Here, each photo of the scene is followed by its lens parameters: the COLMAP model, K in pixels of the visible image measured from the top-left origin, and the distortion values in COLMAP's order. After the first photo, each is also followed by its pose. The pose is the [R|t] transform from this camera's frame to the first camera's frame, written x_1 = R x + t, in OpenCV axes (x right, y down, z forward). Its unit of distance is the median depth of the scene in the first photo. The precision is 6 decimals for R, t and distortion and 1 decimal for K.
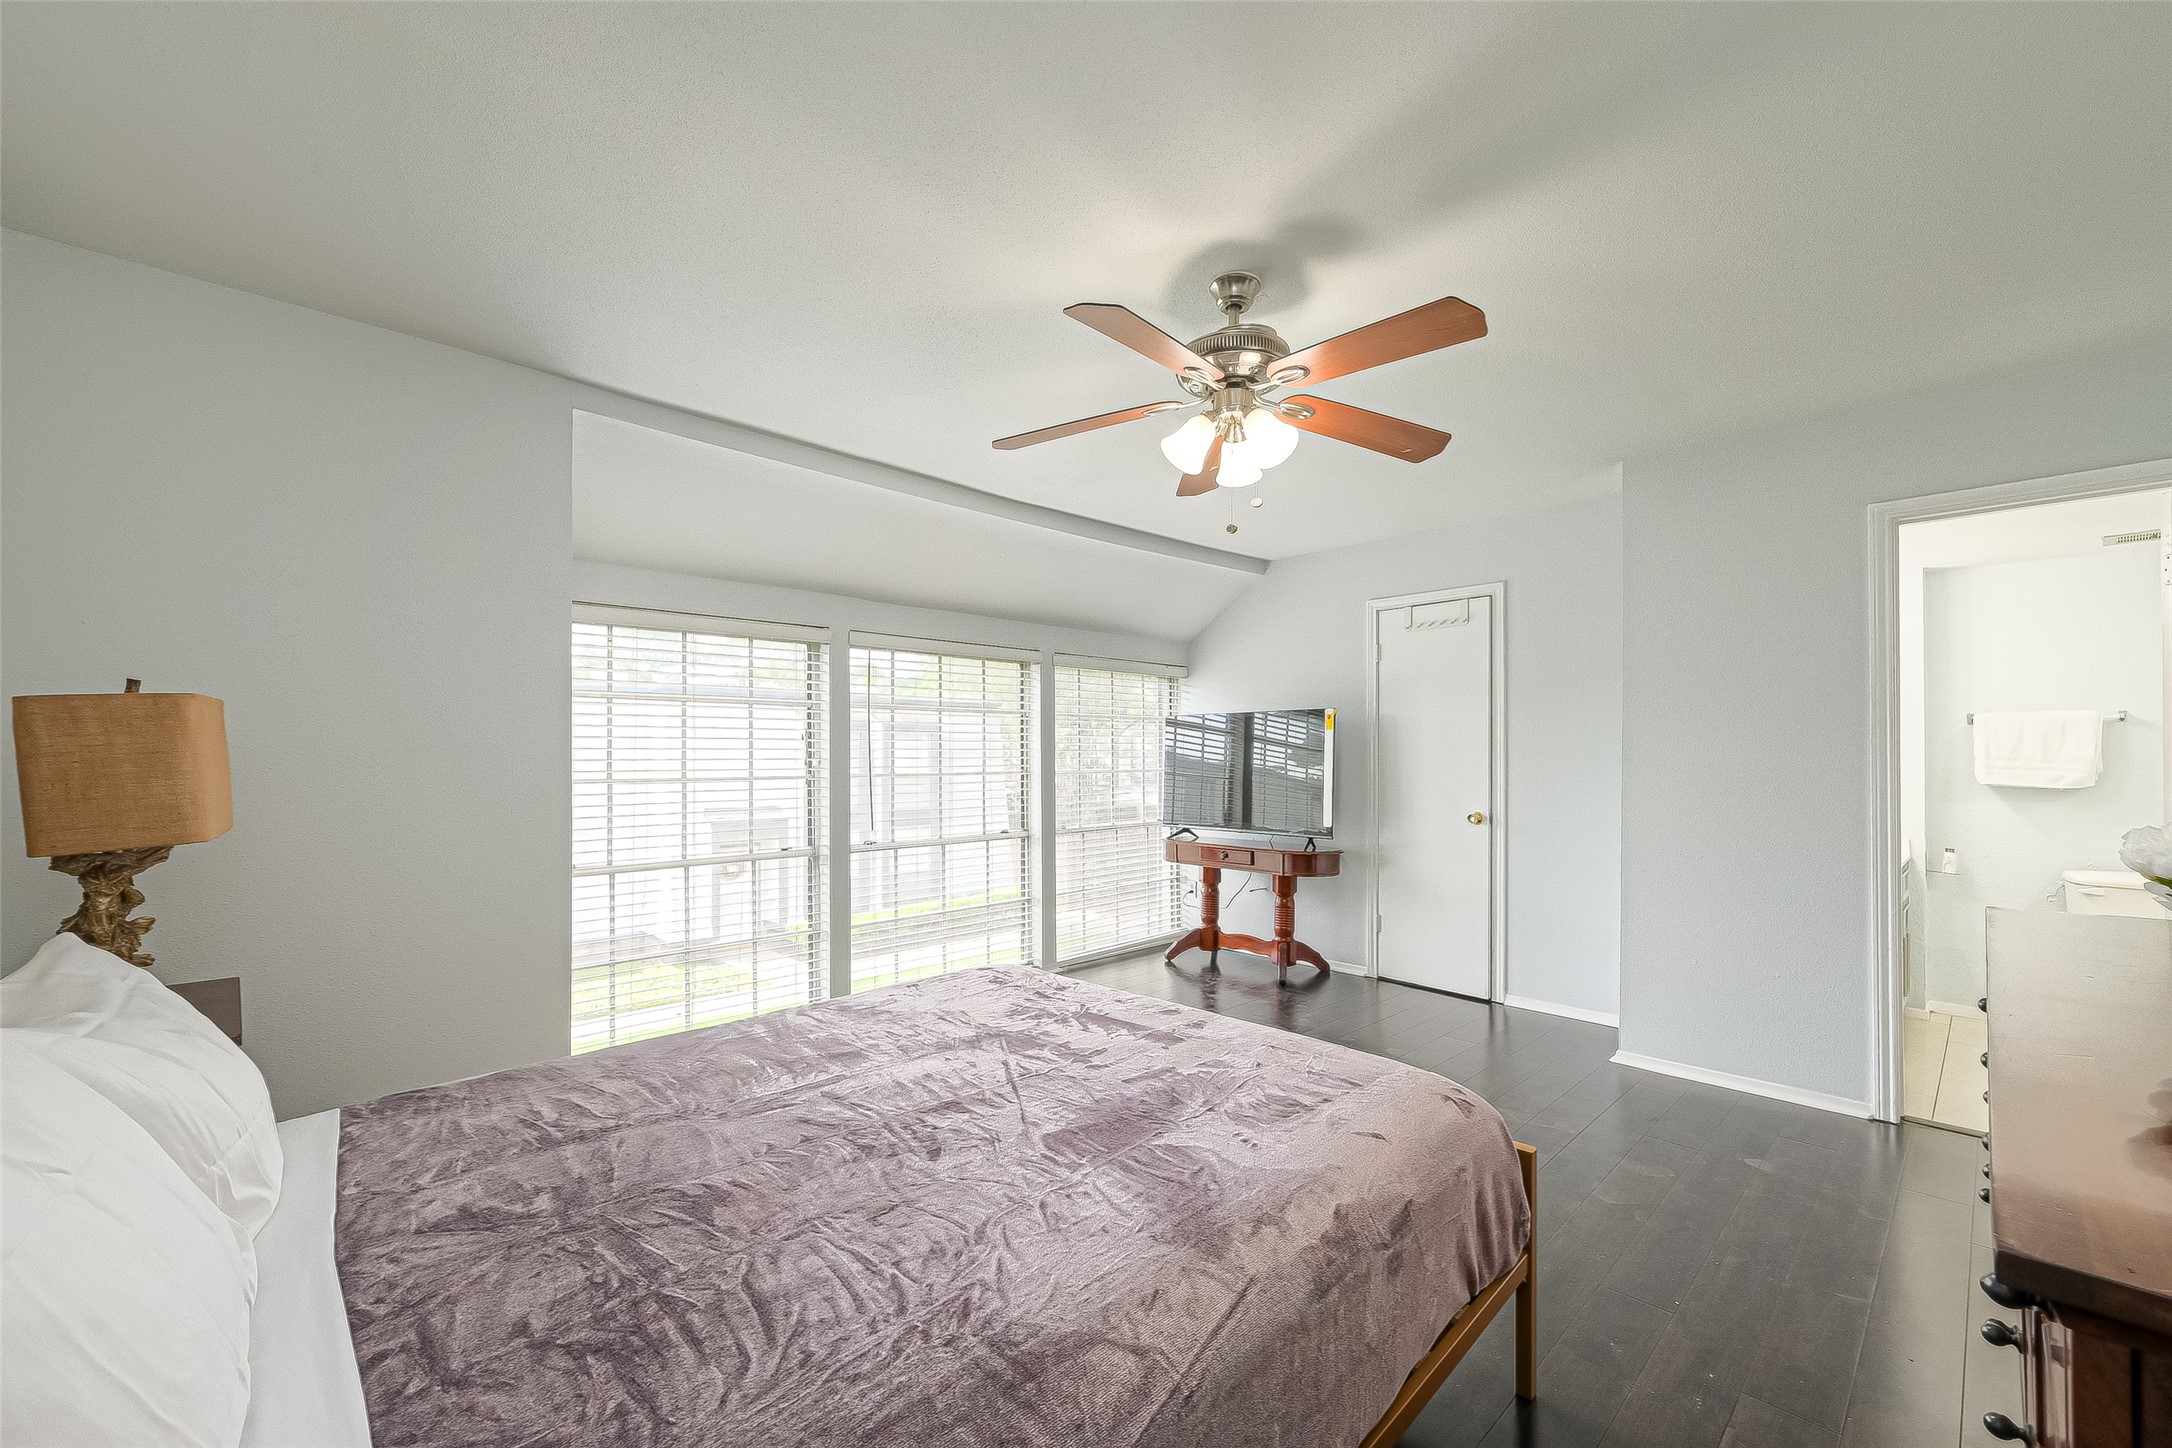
lens RADIAL K [[870.1, 0, 1091.8], [0, 870.1, 757.3], [0, 0, 1]] dist [-0.003697, -0.000100]
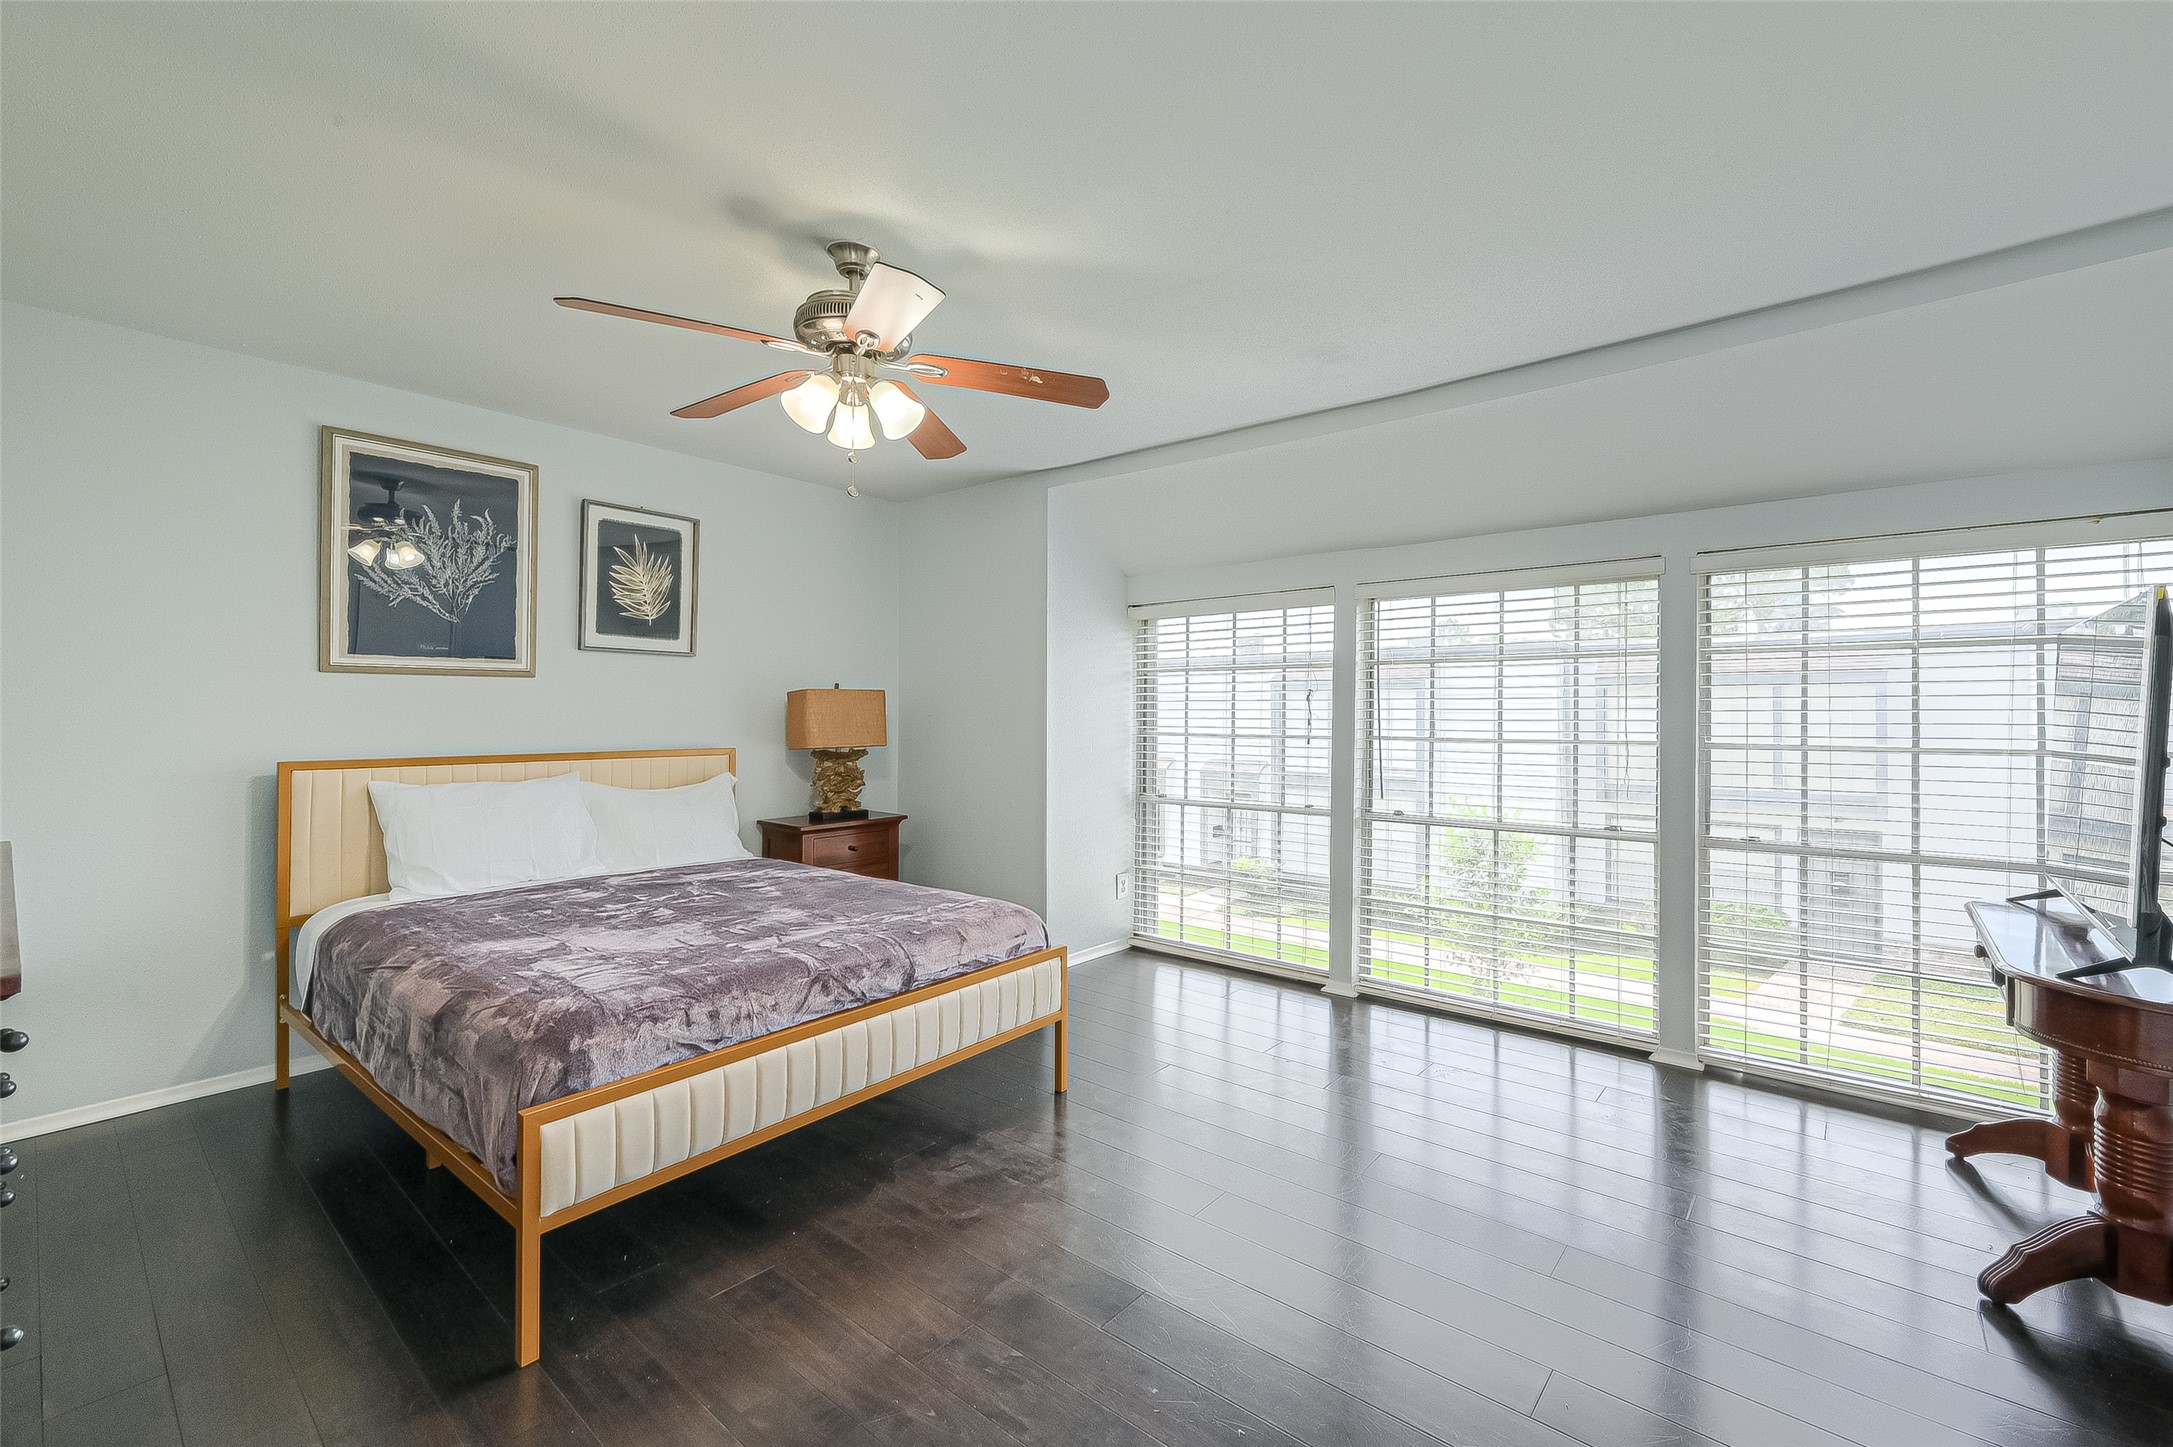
lens RADIAL K [[870.5, 0, 1095.5], [0, 870.5, 712.2], [0, 0, 1]] dist [-0.003697, -0.000100]
pose [[0.120896, -0.000928, -0.992665, 0.497004], [-0.007699, 0.999969, -0.001873, -0.001809], [0.992635, 0.007869, 0.120885, 0.476187]]
